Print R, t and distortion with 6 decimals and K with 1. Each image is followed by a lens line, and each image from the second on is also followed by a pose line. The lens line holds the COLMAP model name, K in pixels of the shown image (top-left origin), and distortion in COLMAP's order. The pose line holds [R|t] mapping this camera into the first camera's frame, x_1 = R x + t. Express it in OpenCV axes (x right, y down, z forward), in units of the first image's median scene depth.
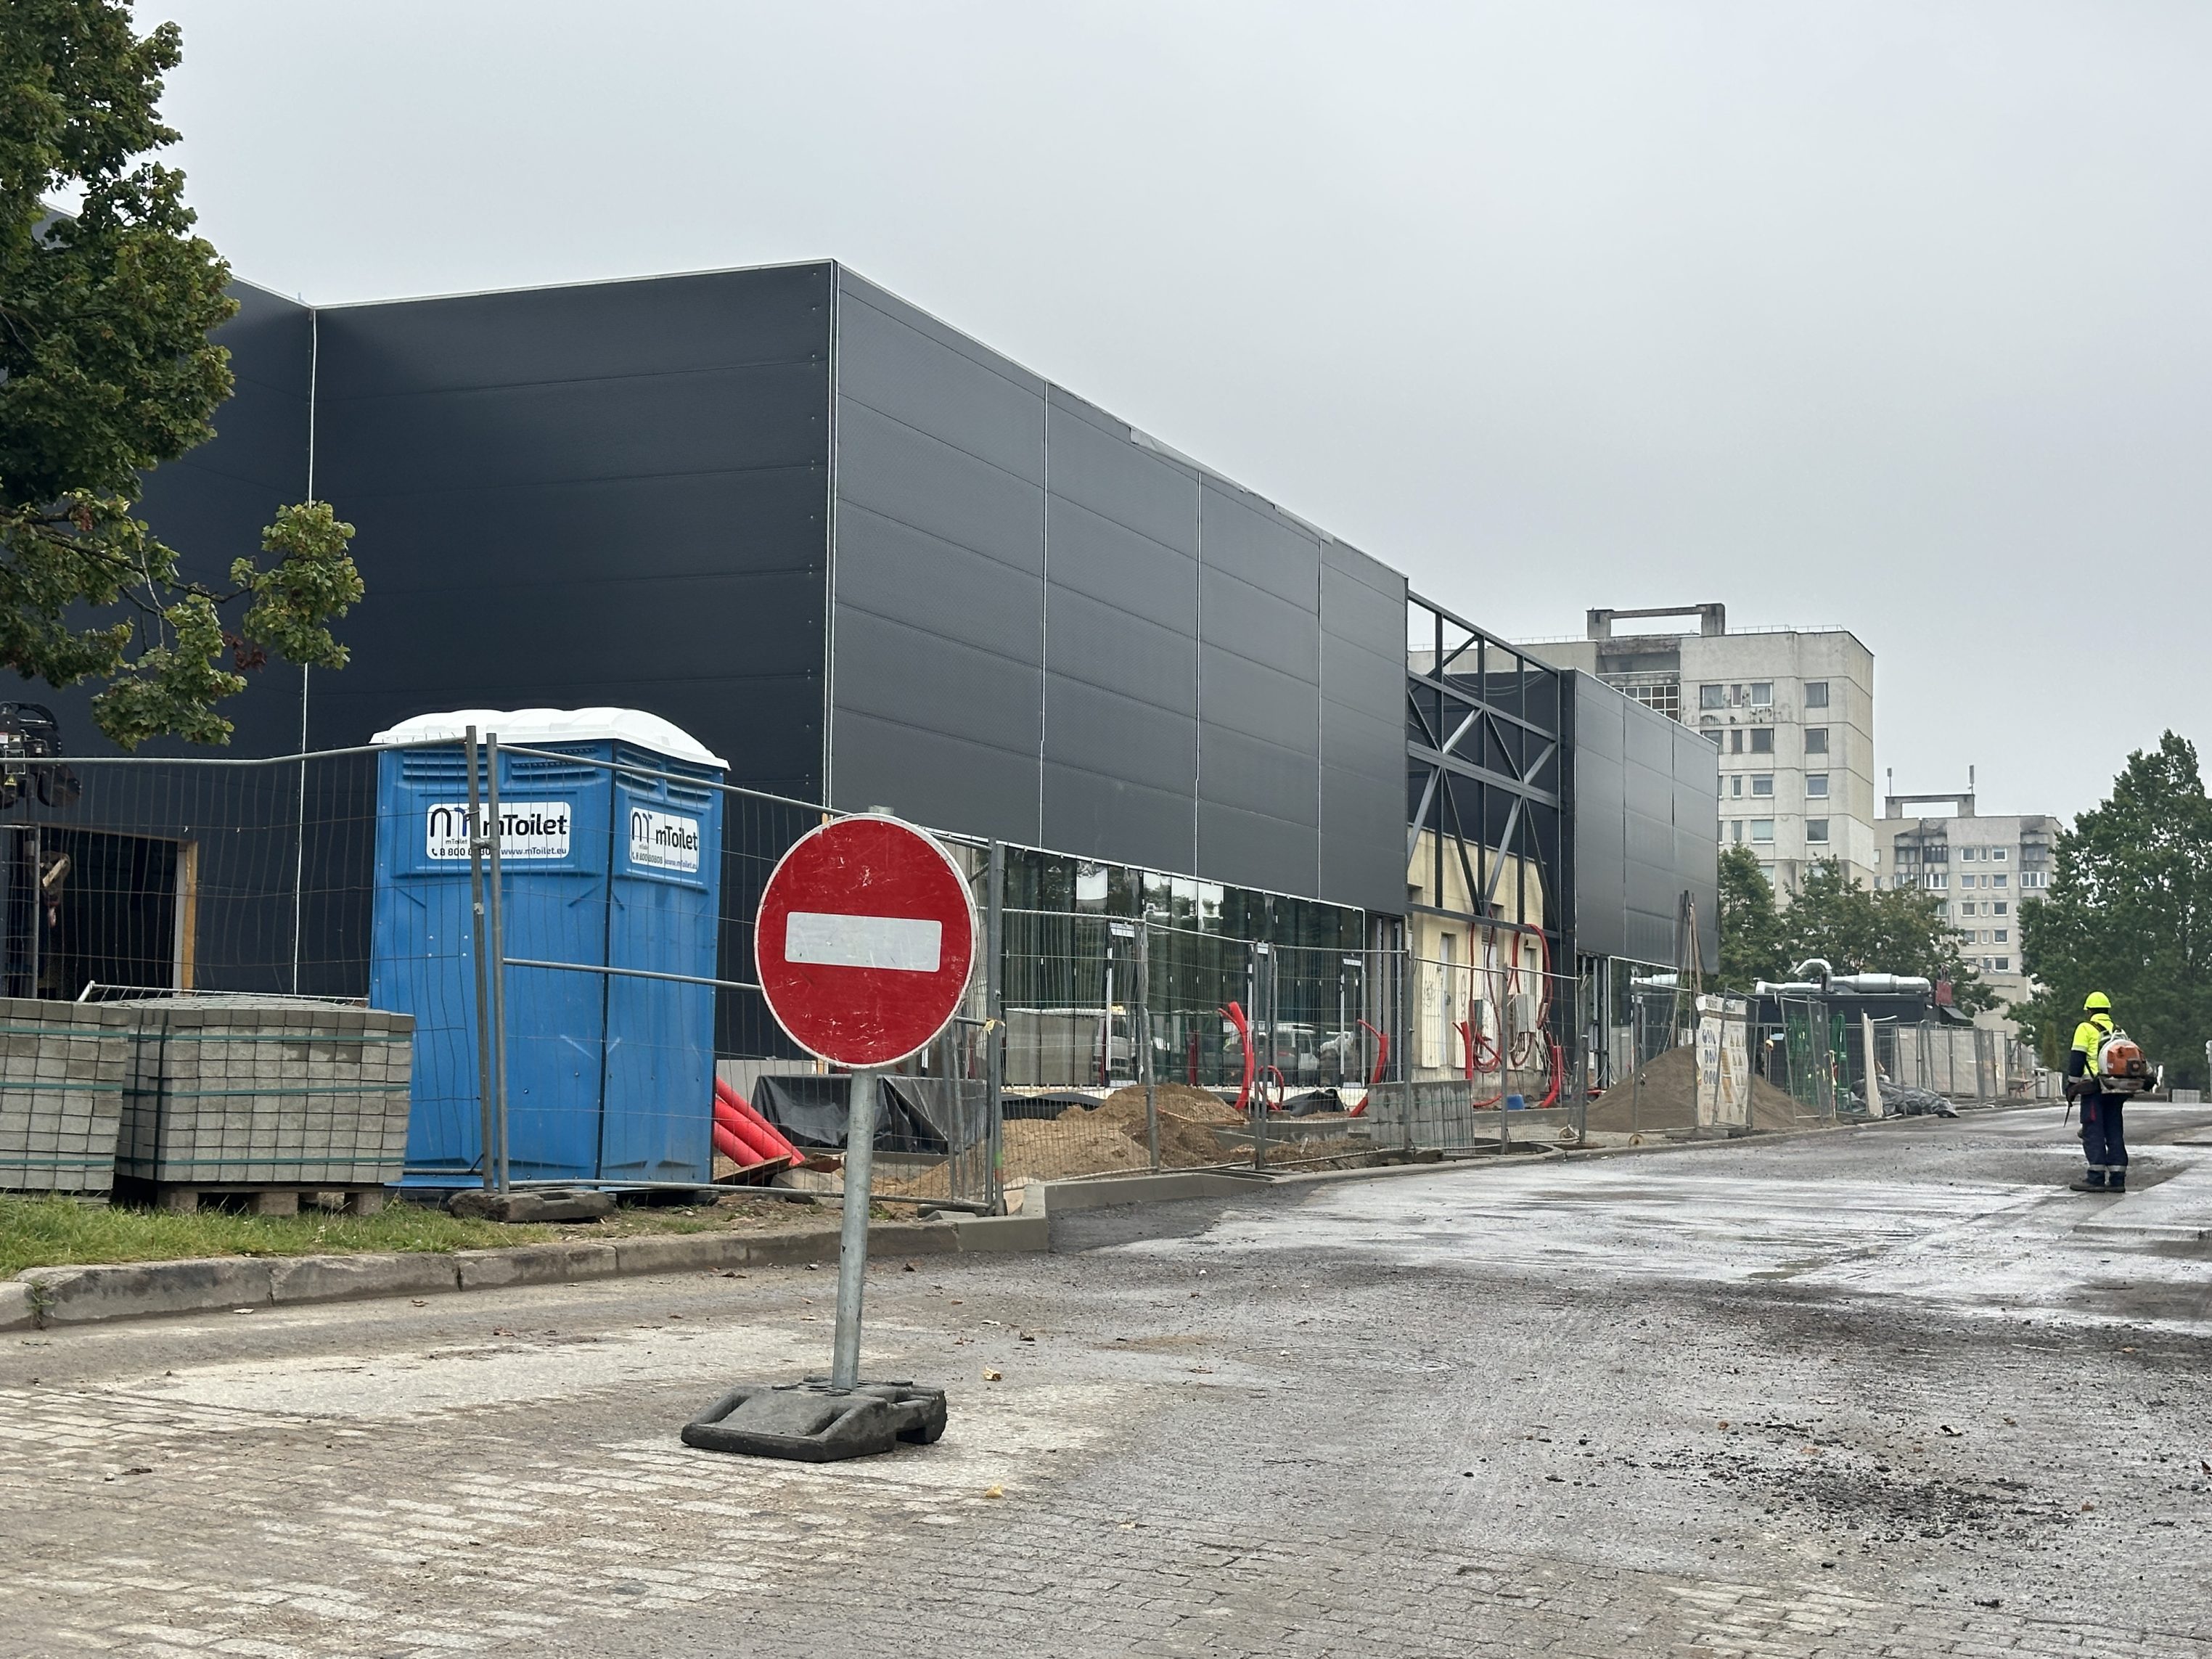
lens RADIAL K [[3089.3, 0, 1106.7], [0, 3089.3, 795.7], [0, 0, 1]] dist [0.205888, -0.027862]
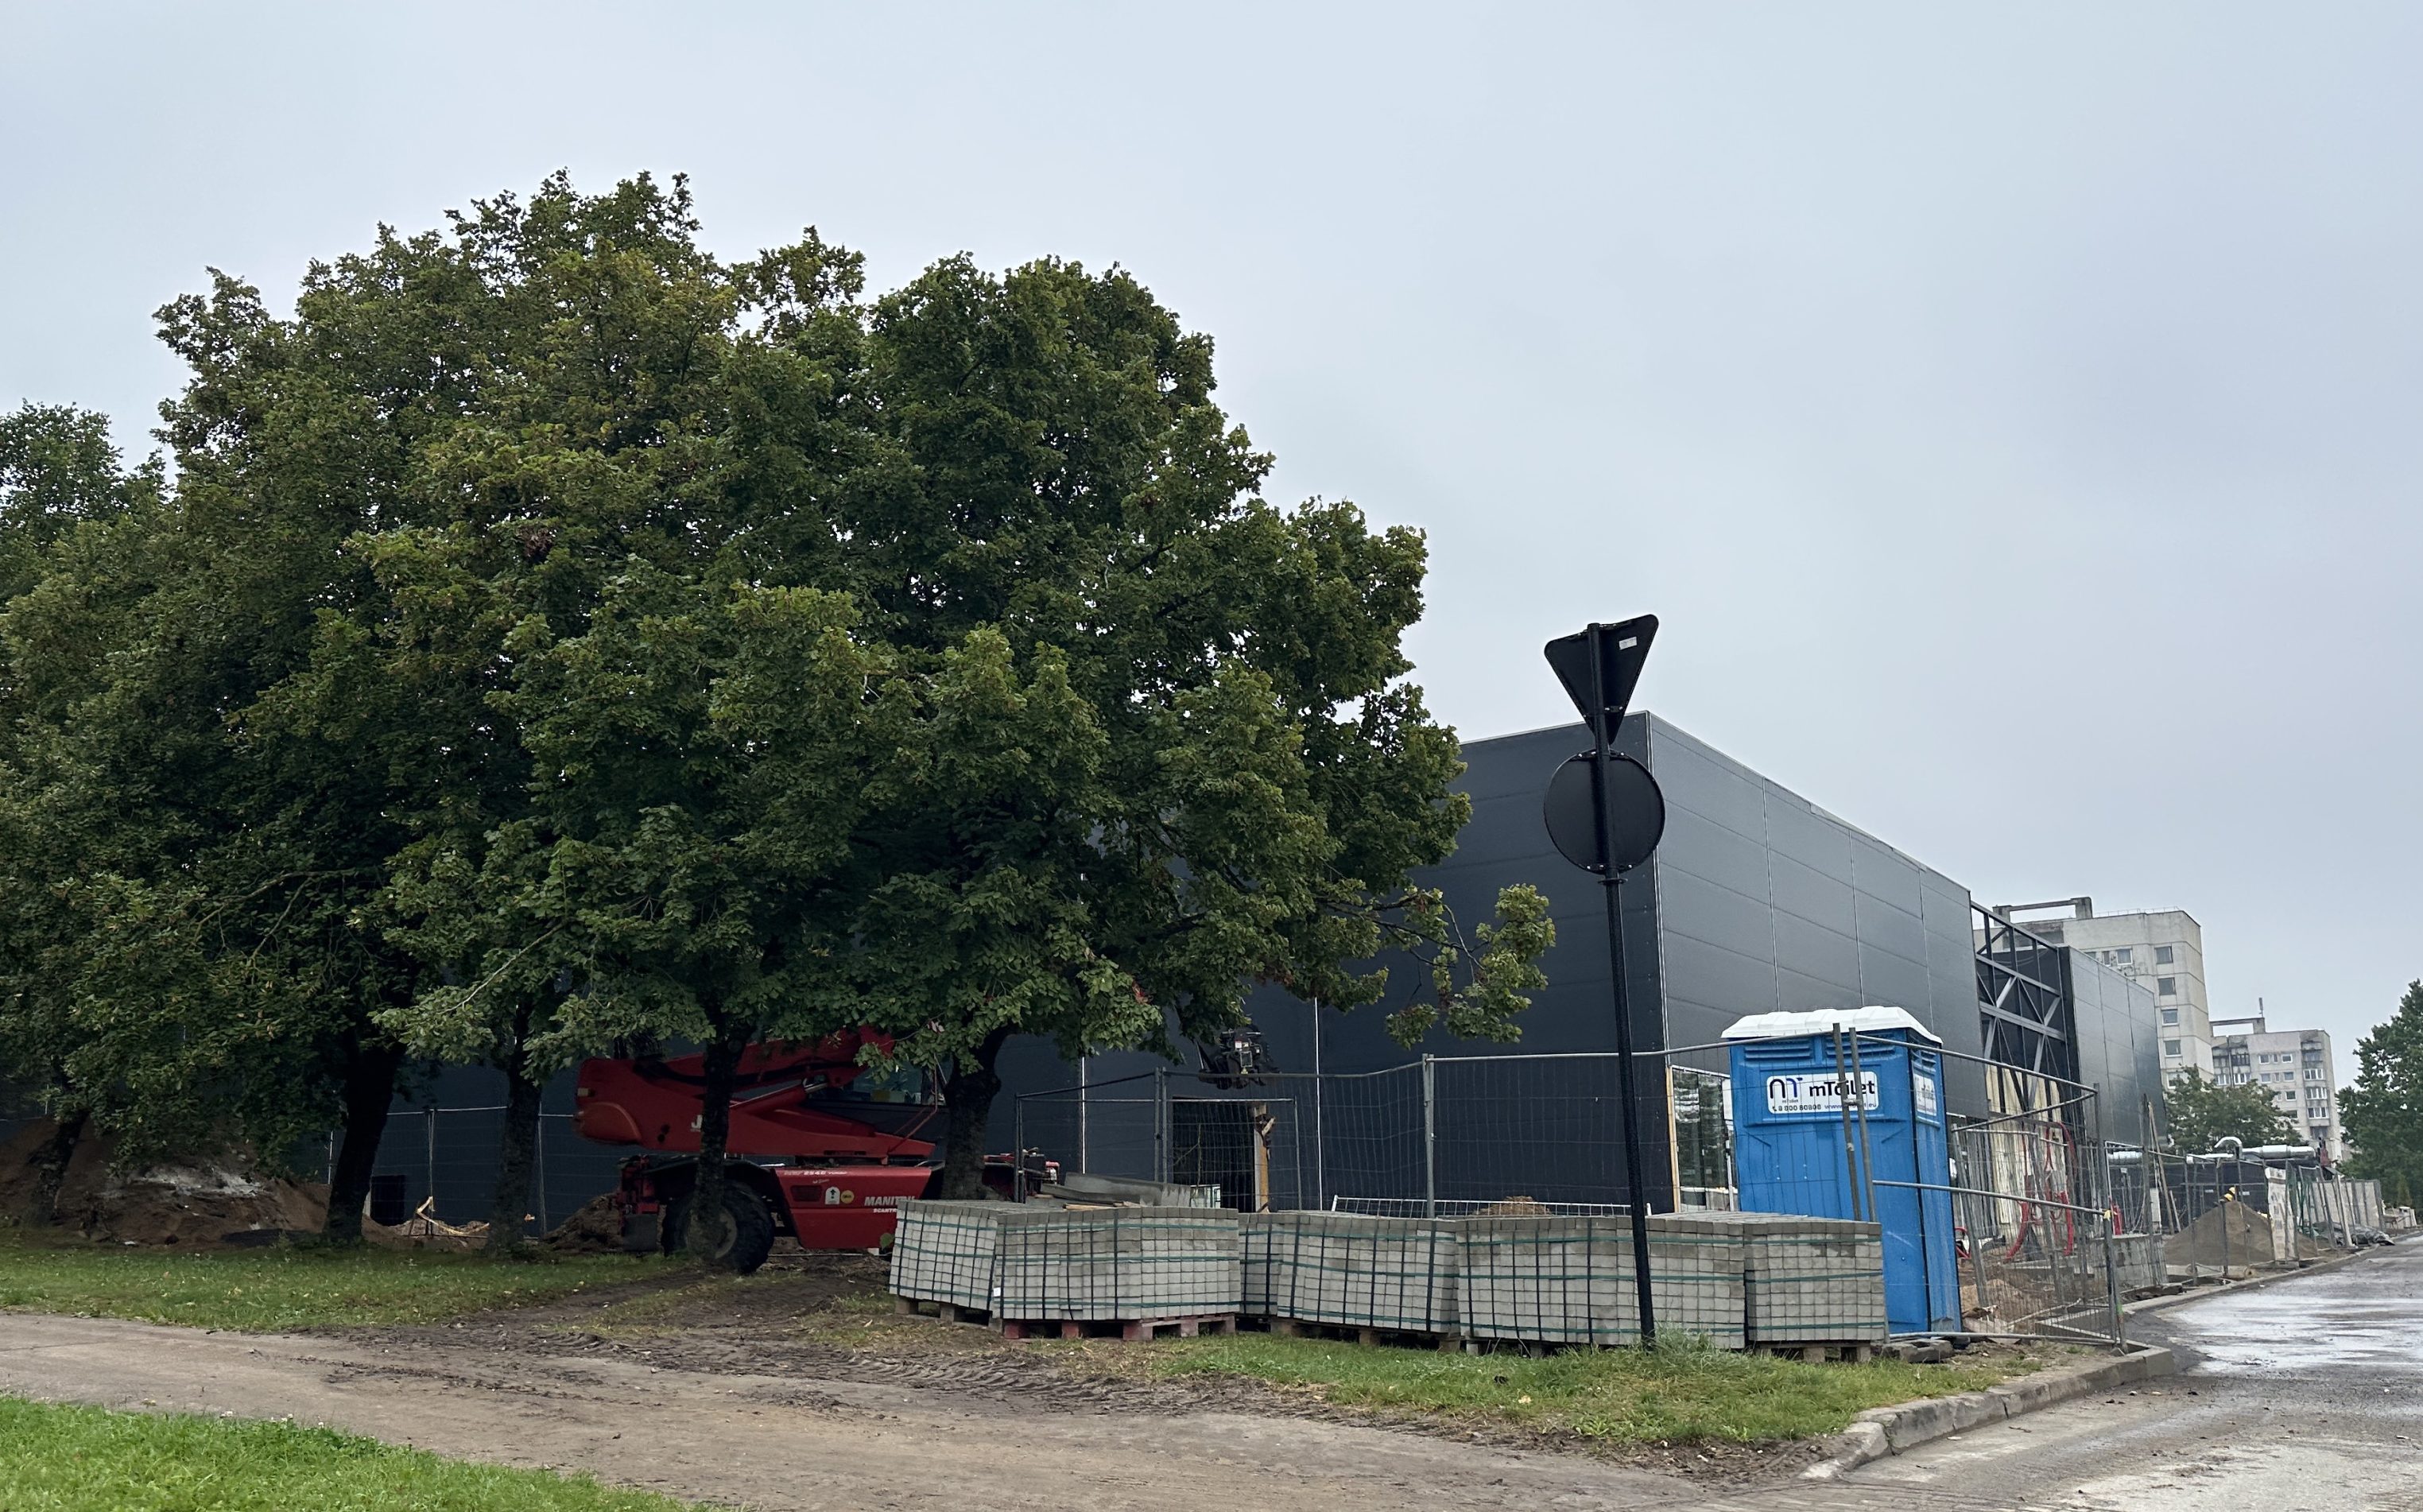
lens RADIAL K [[1958.5, 0, 1209.7], [0, 1958.5, 907.6], [0, 0, 1]] dist [0.026512, -0.008533]
pose [[0.976409, -0.065027, -0.205905, -0.199512], [0.049087, 0.995455, -0.081604, -0.010050], [0.210276, 0.069571, 0.975164, 0.018902]]
